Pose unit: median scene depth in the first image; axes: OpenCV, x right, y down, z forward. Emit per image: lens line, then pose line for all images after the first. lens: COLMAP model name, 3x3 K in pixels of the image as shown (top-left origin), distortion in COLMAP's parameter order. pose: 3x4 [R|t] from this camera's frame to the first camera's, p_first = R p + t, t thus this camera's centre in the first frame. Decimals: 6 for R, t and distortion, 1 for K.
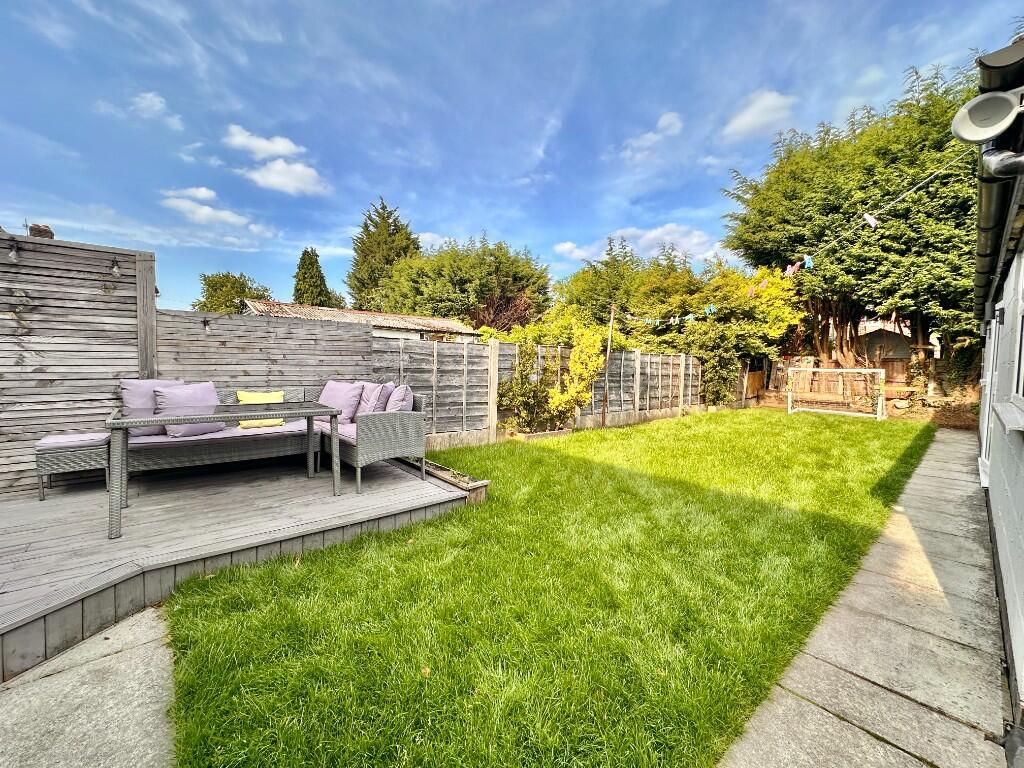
lens RADIAL K [[409.7, 0, 512.0], [0, 409.7, 384.0], [0, 0, 1]] dist [-0.001615, 0.000031]
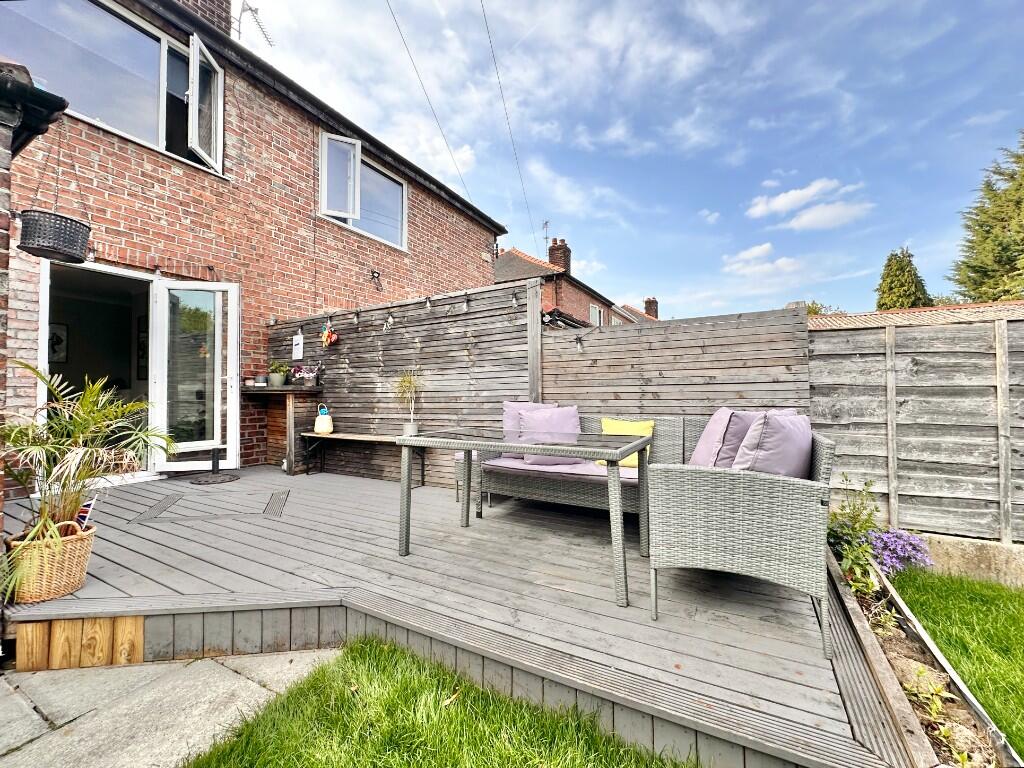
lens RADIAL K [[425.2, 0, 512.0], [0, 425.2, 384.0], [0, 0, 1]] dist [-0.002833, -0.000113]
pose [[0.338082, -0.045474, -0.940017, 0.066743], [-0.035808, 0.997487, -0.061133, 0.007199], [0.940435, 0.054328, 0.335604, 0.503672]]
